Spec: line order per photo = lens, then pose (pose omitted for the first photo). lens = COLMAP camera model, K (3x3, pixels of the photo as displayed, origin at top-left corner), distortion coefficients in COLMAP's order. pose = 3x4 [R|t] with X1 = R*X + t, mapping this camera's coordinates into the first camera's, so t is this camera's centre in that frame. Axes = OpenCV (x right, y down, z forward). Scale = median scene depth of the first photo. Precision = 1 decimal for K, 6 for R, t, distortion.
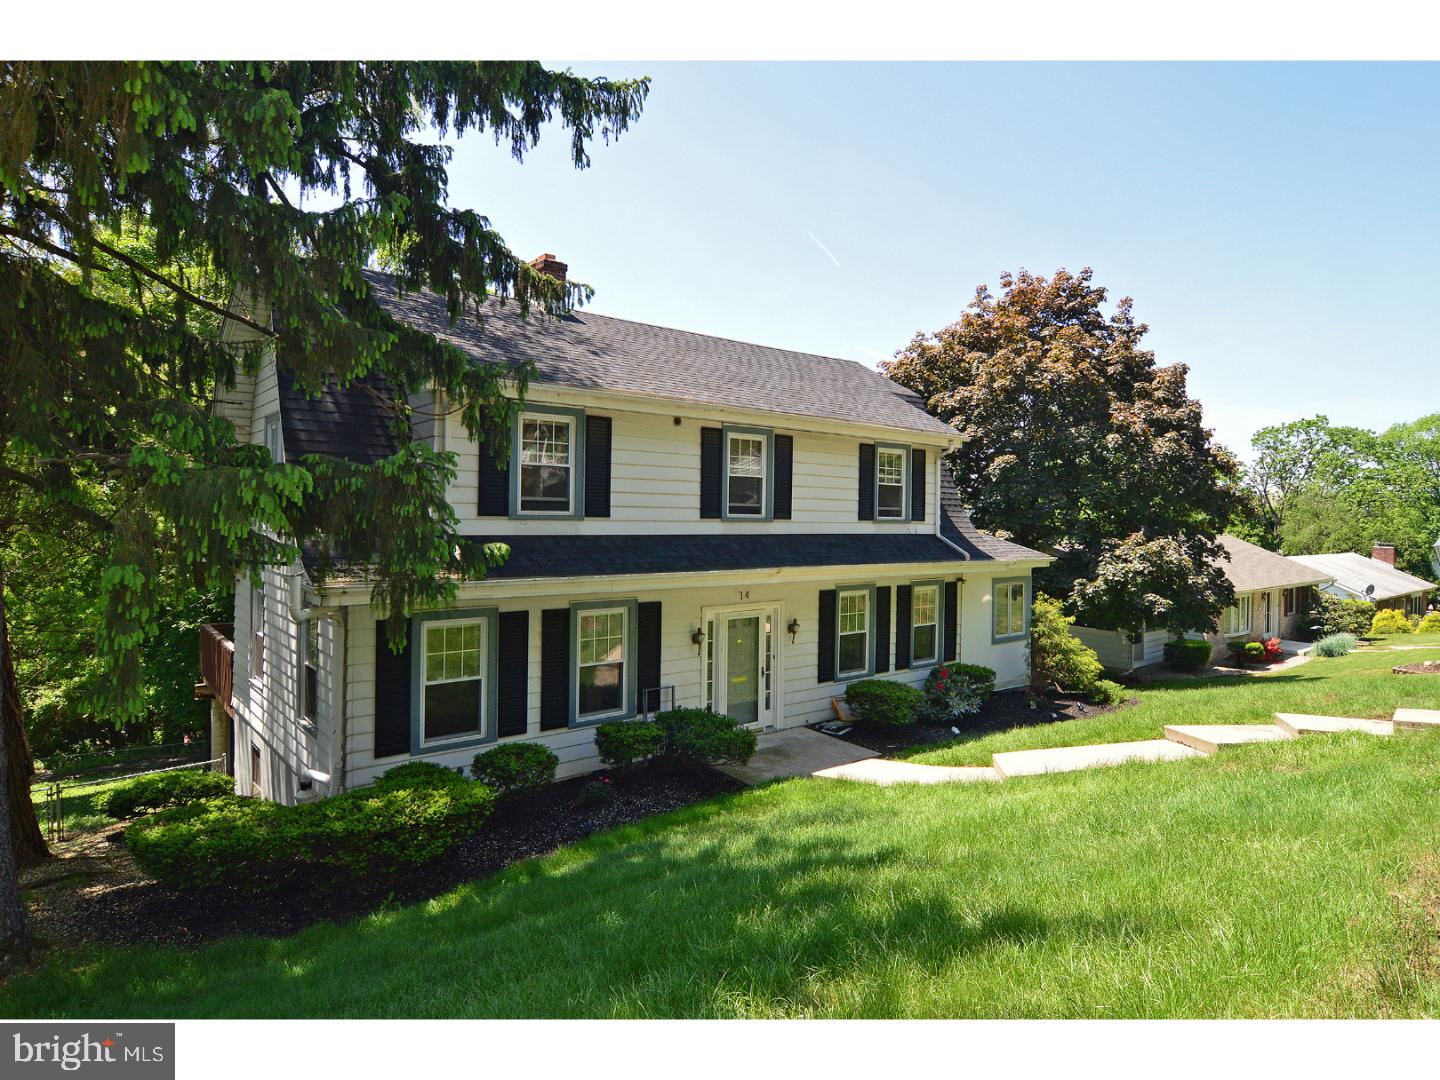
lens RADIAL K [[799.7, 0, 714.8], [0, 799.7, 544.2], [0, 0, 1]] dist [0.002390, -0.021053]
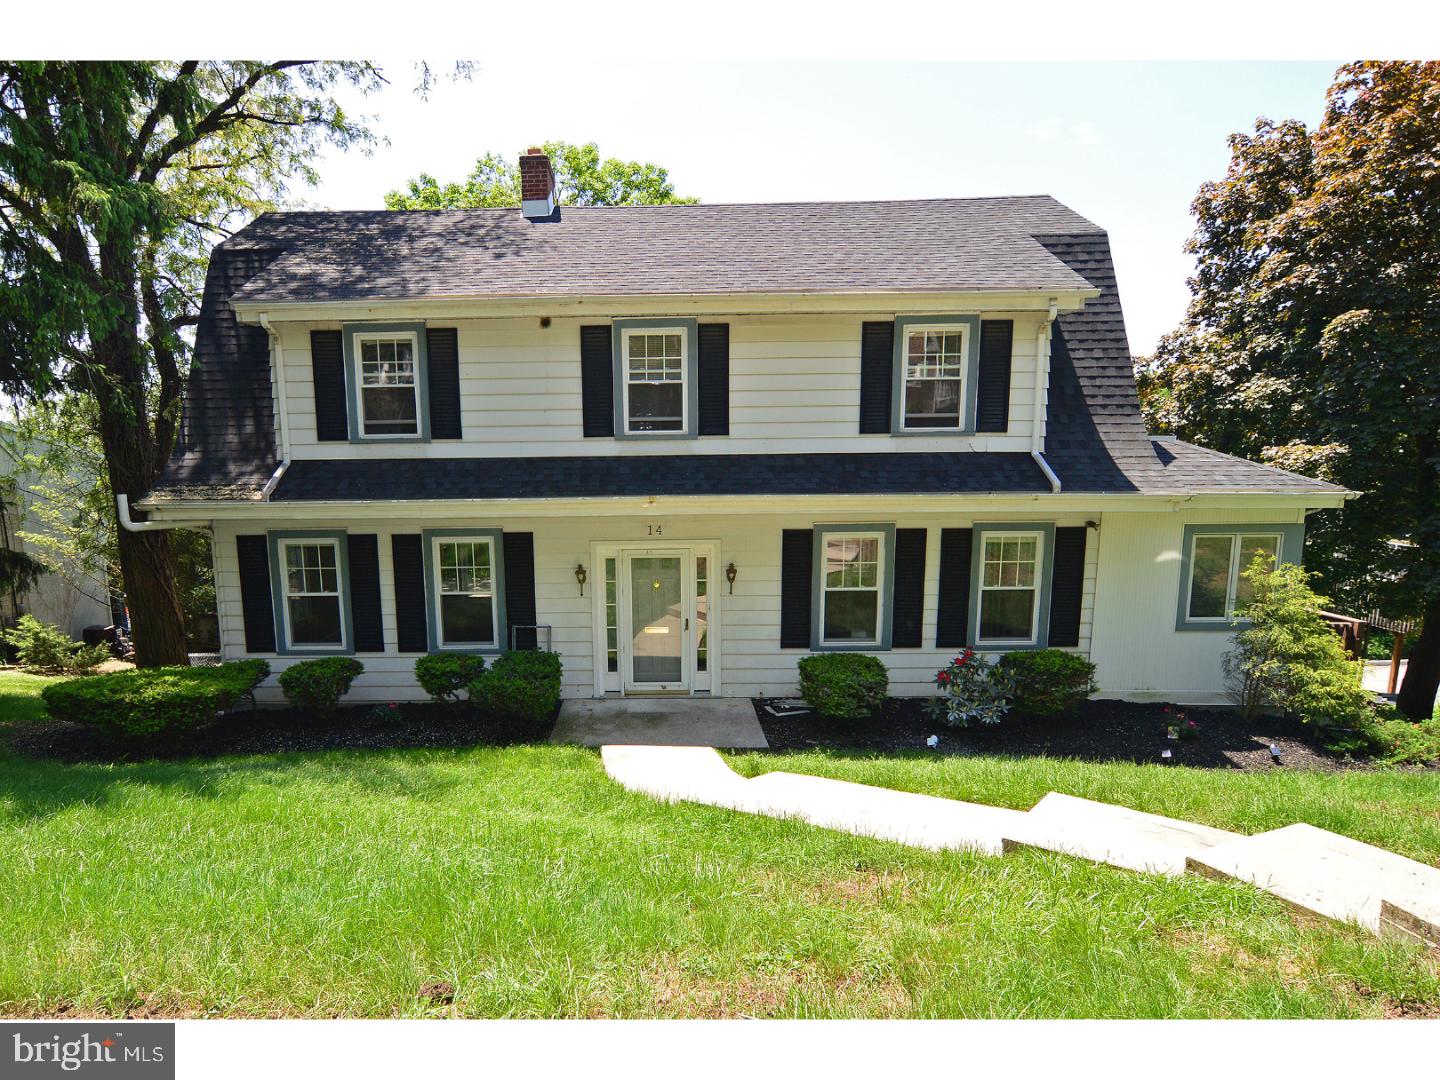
lens RADIAL K [[739.6, 0, 717.4], [0, 739.6, 557.7], [0, 0, 1]] dist [-0.013994, -0.000692]
pose [[0.770562, 0.082225, -0.632039, 0.547368], [0.001341, 0.991432, 0.130615, -0.007131], [0.637364, -0.101495, 0.763850, 0.440400]]
